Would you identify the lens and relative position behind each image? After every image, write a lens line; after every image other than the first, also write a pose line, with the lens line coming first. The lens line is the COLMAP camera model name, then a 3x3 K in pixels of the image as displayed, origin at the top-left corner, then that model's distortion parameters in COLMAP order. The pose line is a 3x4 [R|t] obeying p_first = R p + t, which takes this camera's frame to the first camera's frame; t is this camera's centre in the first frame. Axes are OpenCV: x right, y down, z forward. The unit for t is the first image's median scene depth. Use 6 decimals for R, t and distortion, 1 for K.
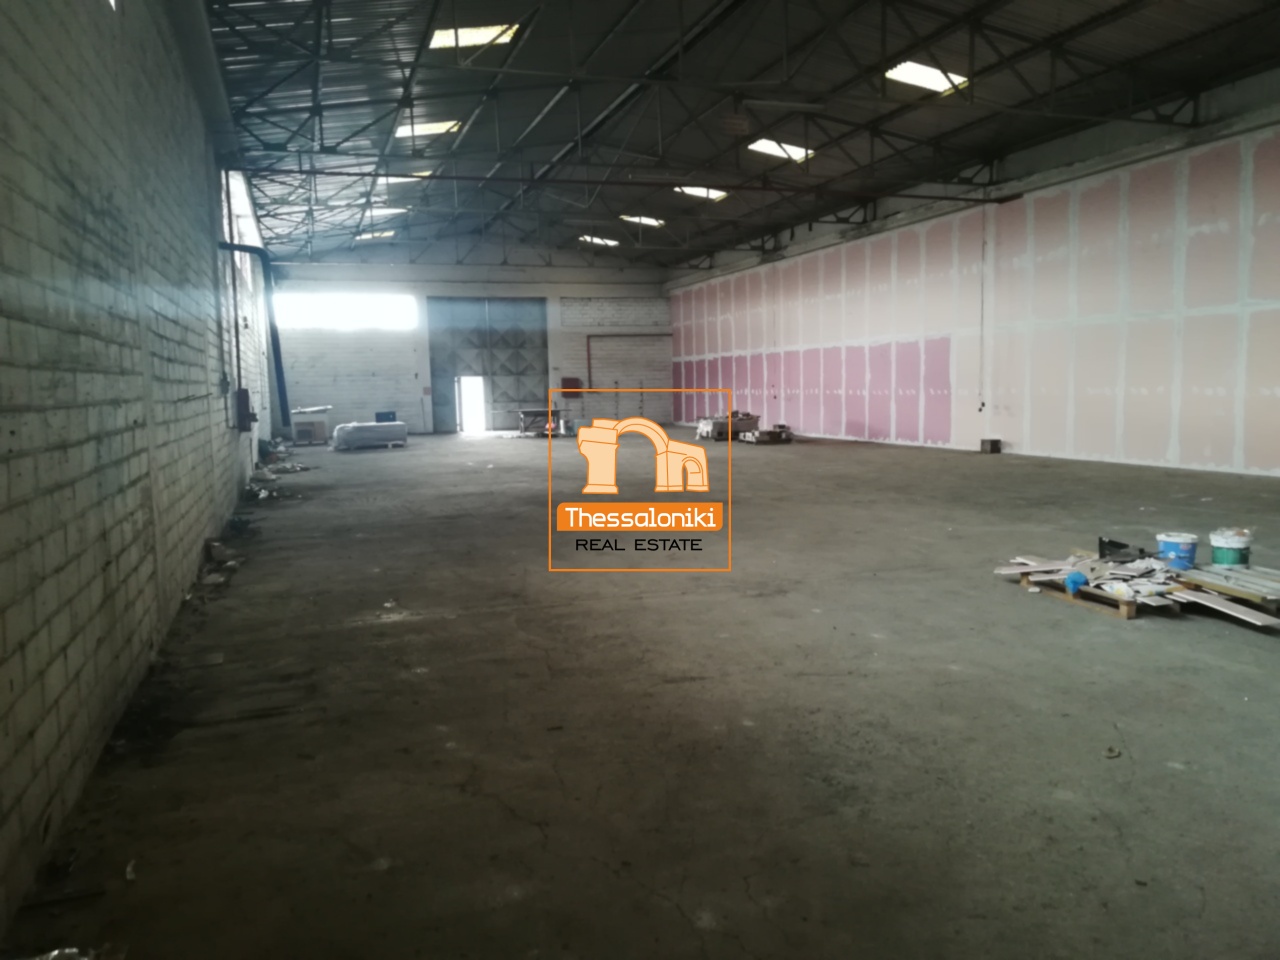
lens RADIAL K [[974.6, 0, 640.0], [0, 974.6, 480.0], [0, 0, 1]] dist [0.044688, -0.056966]
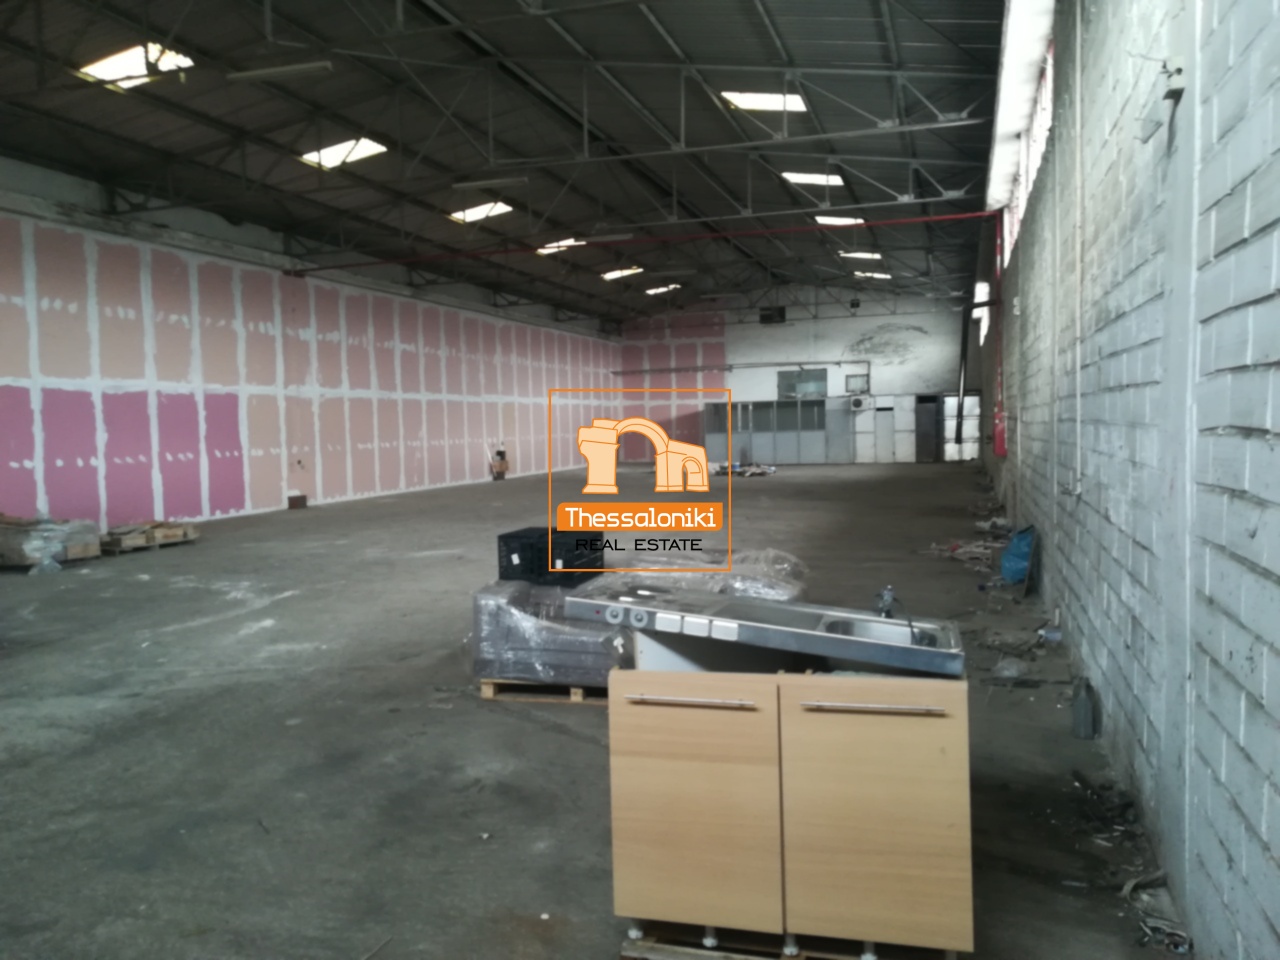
lens RADIAL K [[974.6, 0, 640.0], [0, 974.6, 480.0], [0, 0, 1]] dist [0.044688, -0.056966]
pose [[-0.793904, 0.015350, 0.607849, -0.654308], [0.110803, 0.986595, 0.119804, -0.163688], [-0.597862, 0.162465, -0.784963, 1.835739]]
